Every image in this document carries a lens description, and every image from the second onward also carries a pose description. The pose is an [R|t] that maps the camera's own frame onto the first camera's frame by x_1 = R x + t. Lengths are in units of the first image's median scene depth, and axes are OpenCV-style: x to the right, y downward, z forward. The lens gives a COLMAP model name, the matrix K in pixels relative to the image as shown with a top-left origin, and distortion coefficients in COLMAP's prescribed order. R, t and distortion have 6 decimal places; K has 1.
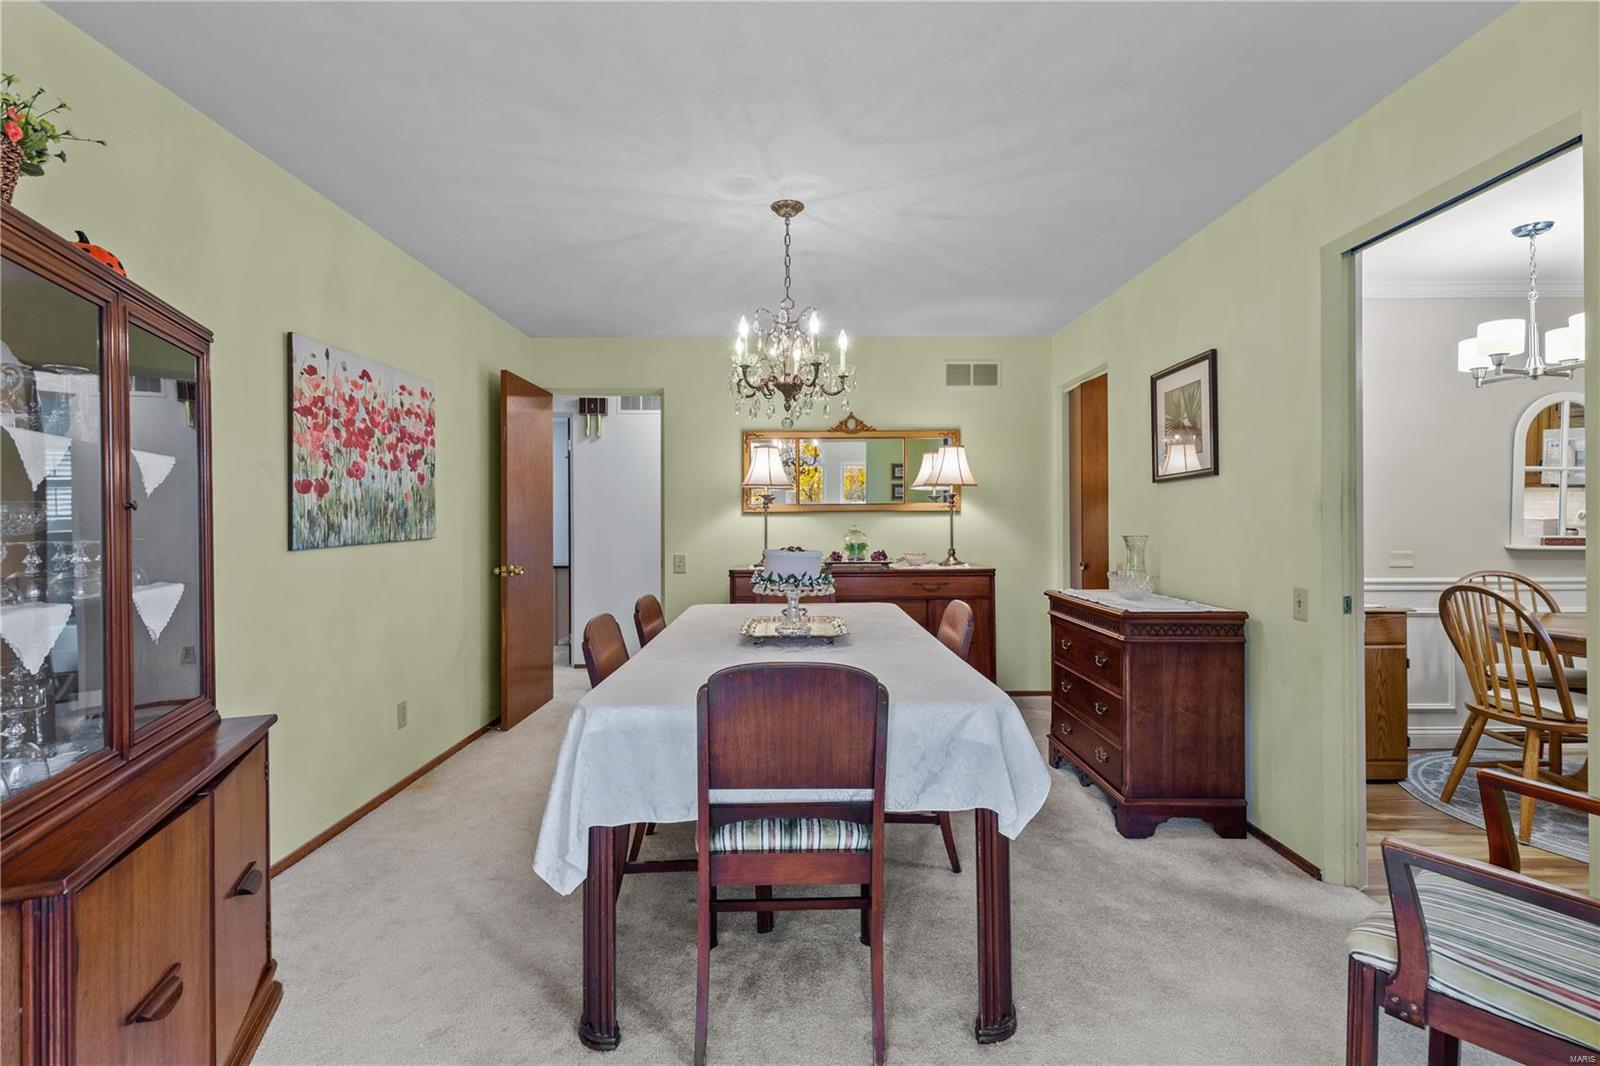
lens RADIAL K [[730.1, 0, 798.6], [0, 730.1, 518.8], [0, 0, 1]] dist [0.002258, -0.000758]
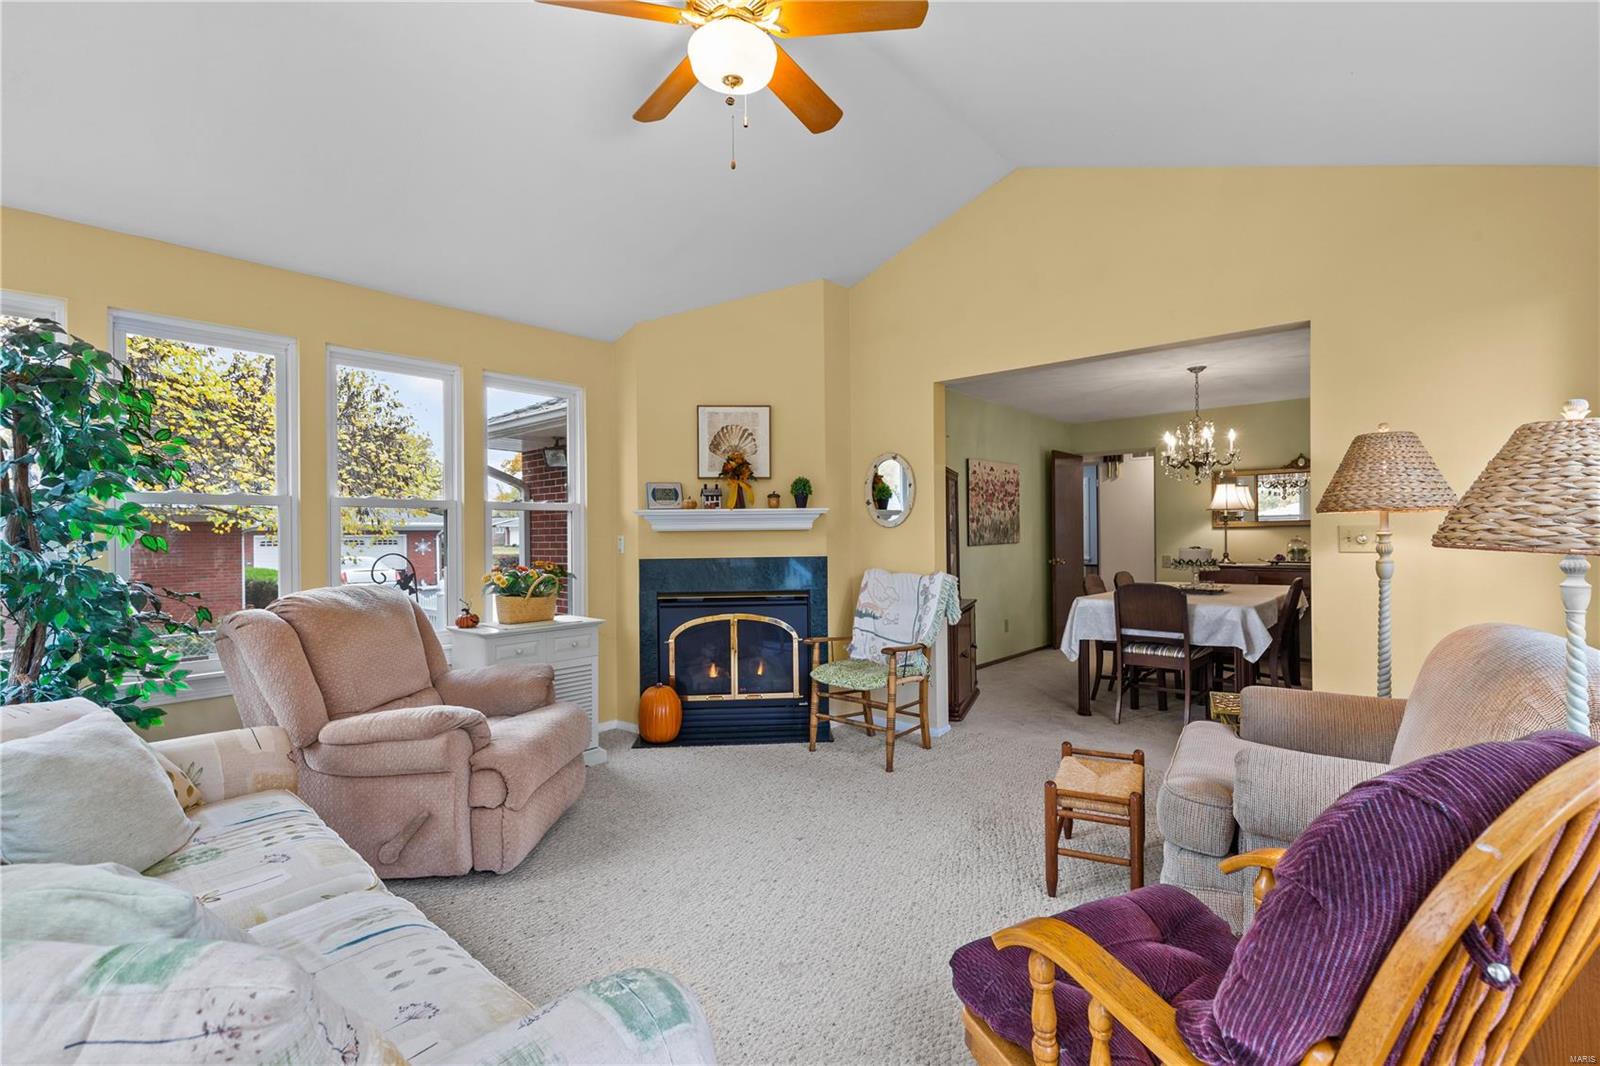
lens RADIAL K [[725.1, 0, 810.4], [0, 725.1, 537.7], [0, 0, 1]] dist [-0.001498, -0.000734]
pose [[0.756076, 0.001616, -0.654482, 0.449243], [0.005440, 0.999947, 0.008752, -0.008089], [0.654461, -0.010178, 0.756027, -1.065865]]
